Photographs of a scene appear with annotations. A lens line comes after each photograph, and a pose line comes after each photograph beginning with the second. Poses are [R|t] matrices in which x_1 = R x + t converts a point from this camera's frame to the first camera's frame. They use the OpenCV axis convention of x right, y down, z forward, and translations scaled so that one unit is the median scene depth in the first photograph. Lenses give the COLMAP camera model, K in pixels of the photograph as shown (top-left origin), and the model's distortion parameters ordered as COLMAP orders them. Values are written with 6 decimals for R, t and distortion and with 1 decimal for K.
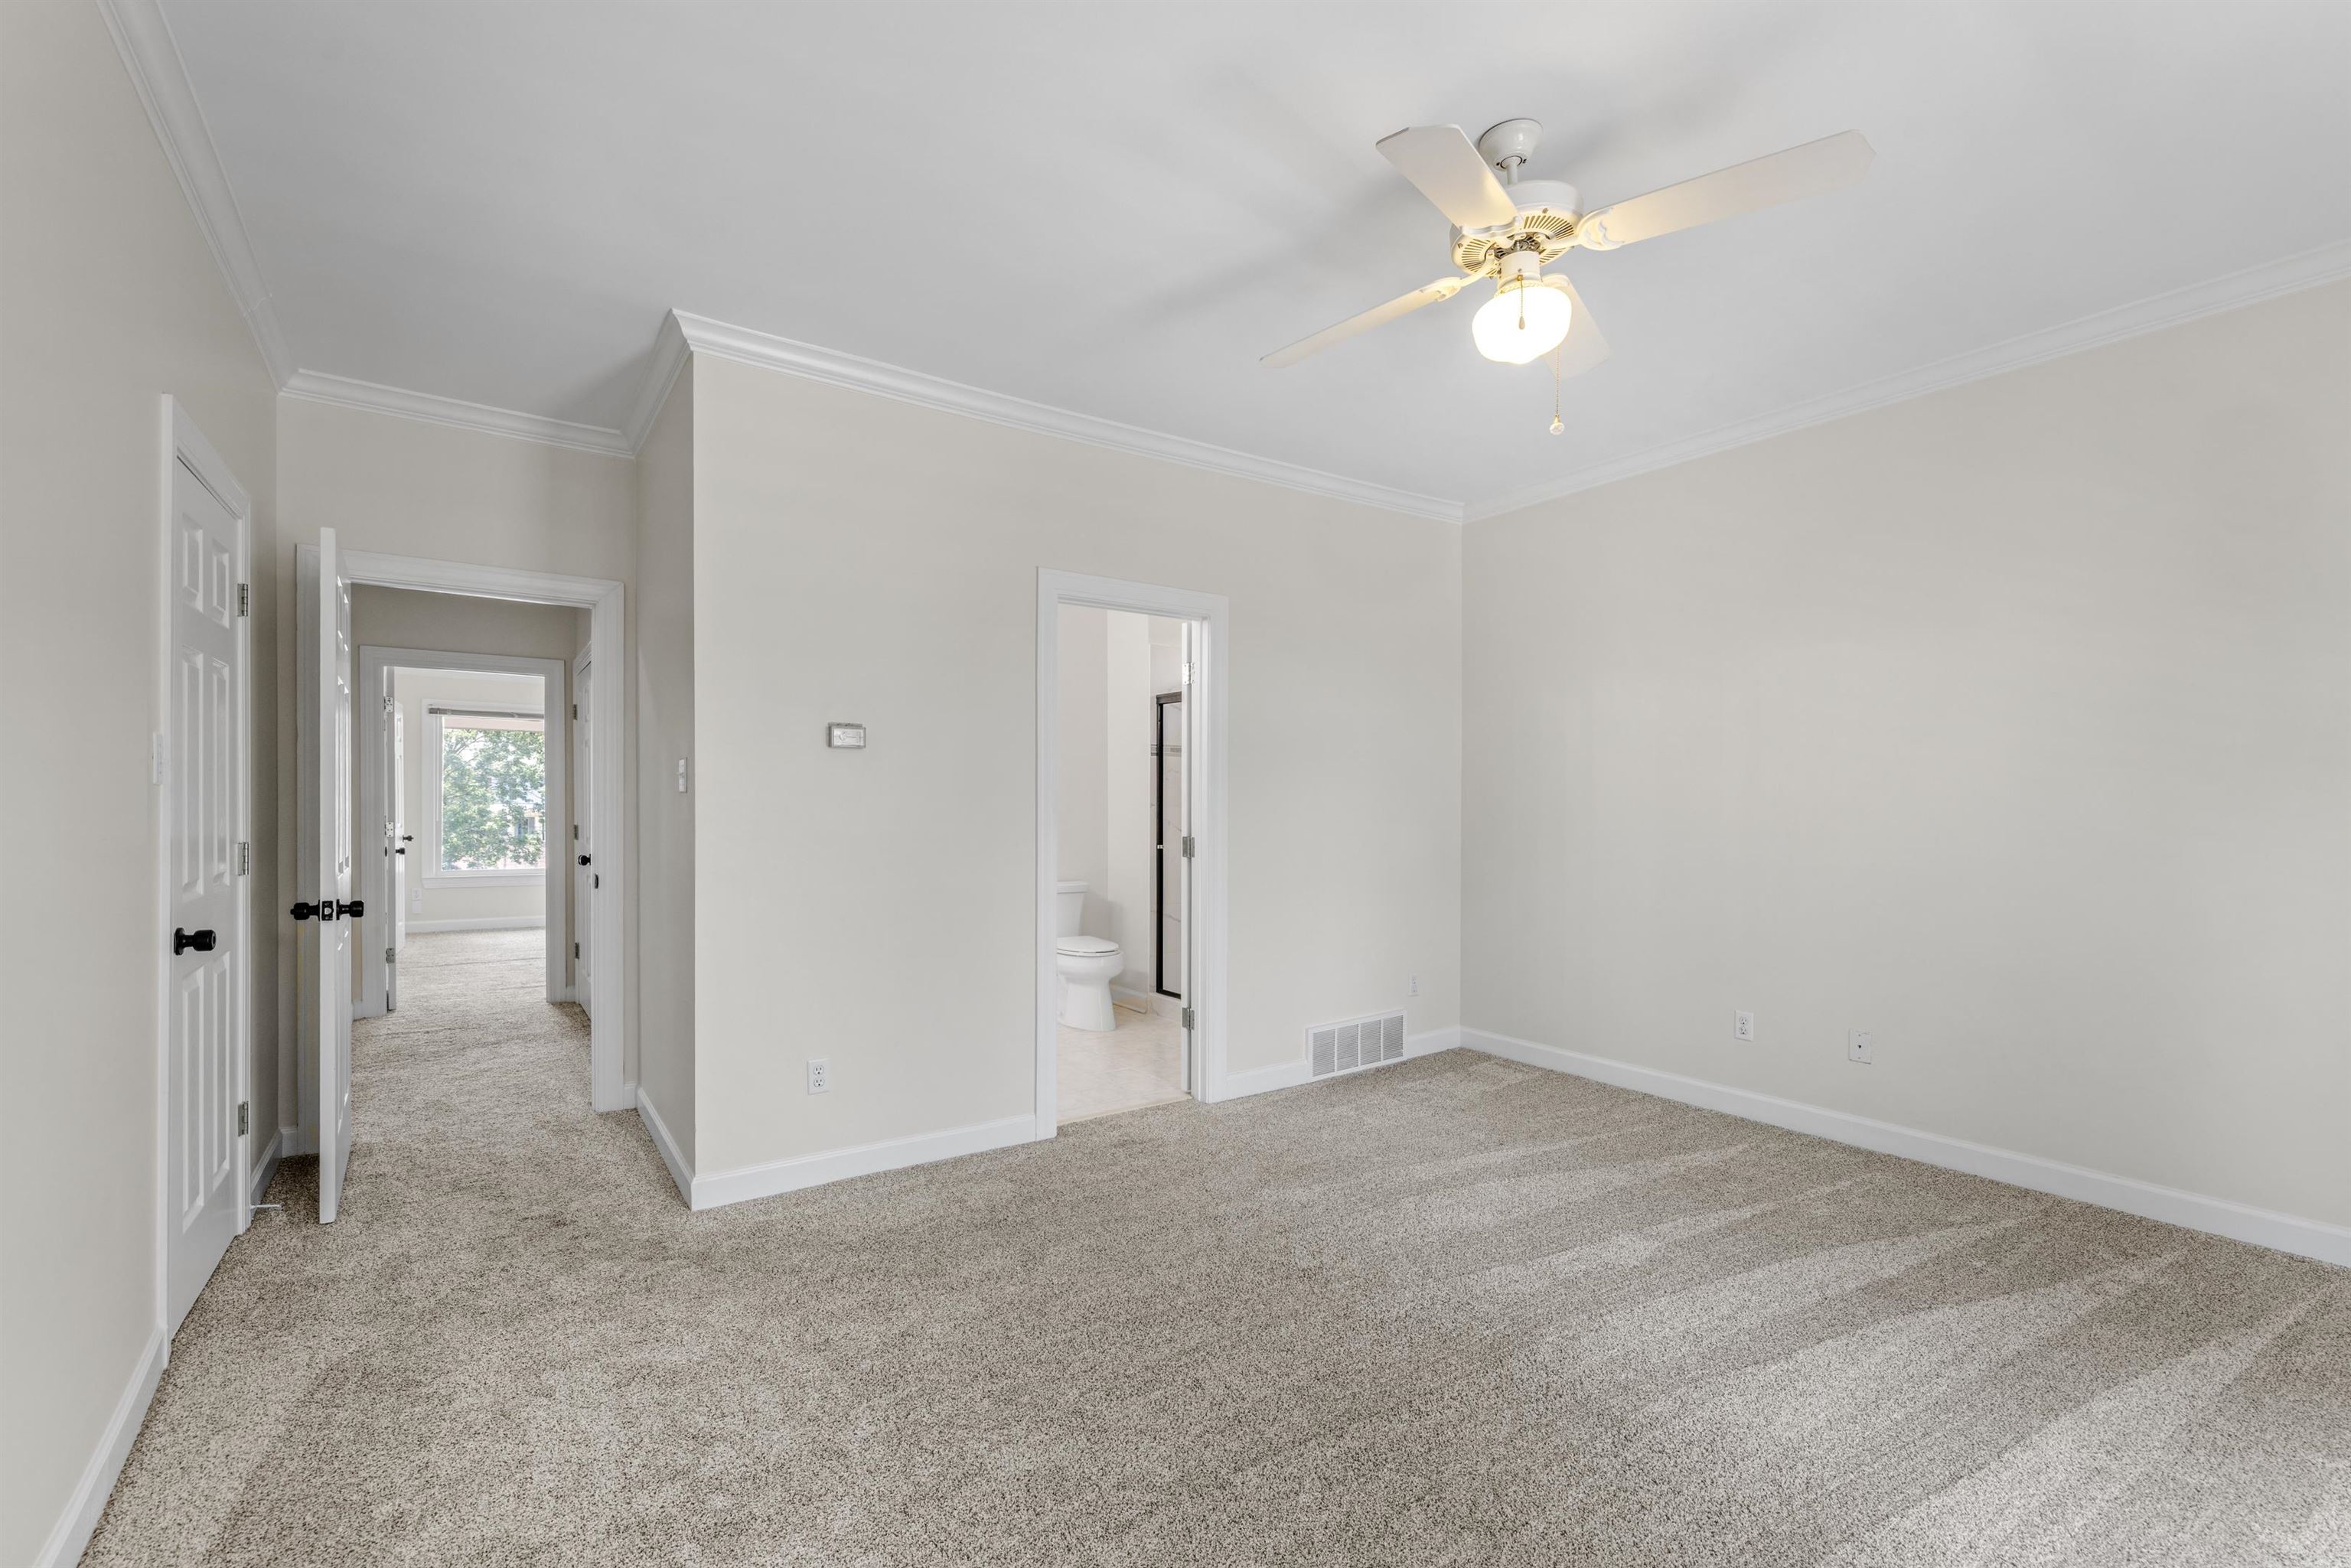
lens RADIAL K [[996.2, 0, 1166.7], [0, 996.2, 799.3], [0, 0, 1]] dist [-0.000999, 0.000757]
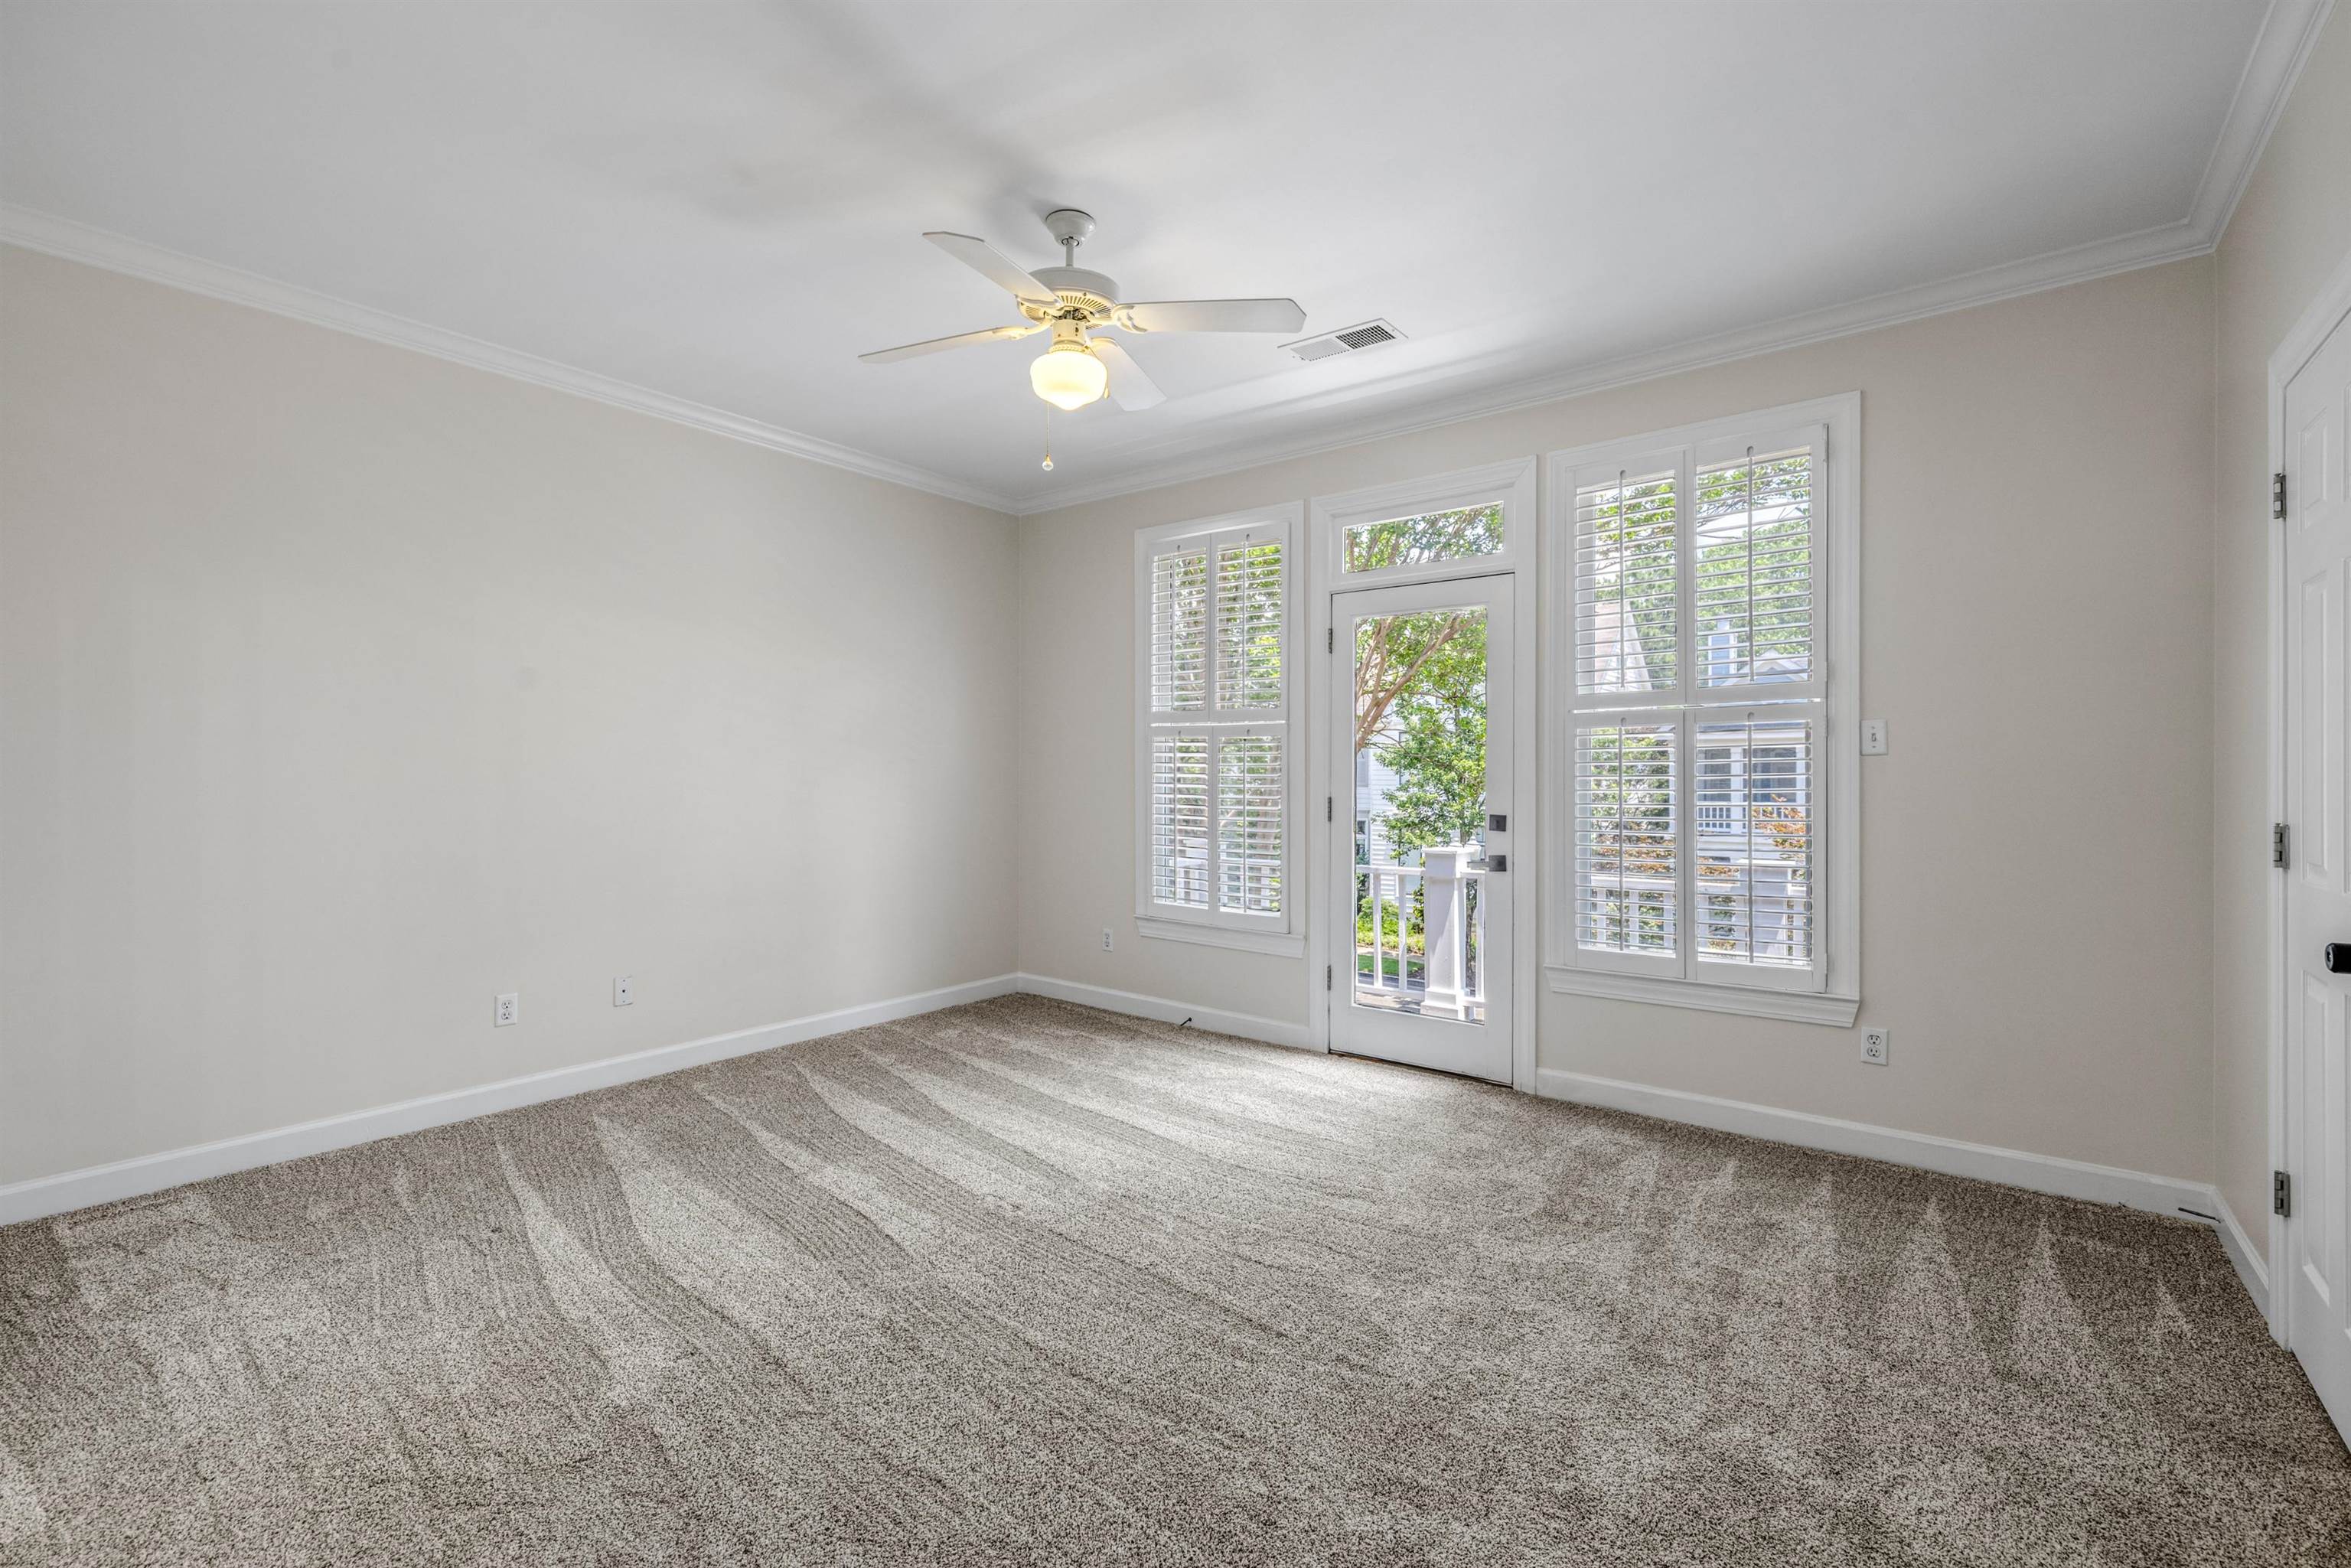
lens RADIAL K [[996.2, 0, 1165.0], [0, 996.2, 782.5], [0, 0, 1]] dist [-0.000999, 0.000757]
pose [[-0.304695, -0.007671, 0.952419, -0.486419], [-0.009518, 0.999942, 0.005008, 0.008582], [-0.952402, -0.007539, -0.304751, 0.725686]]
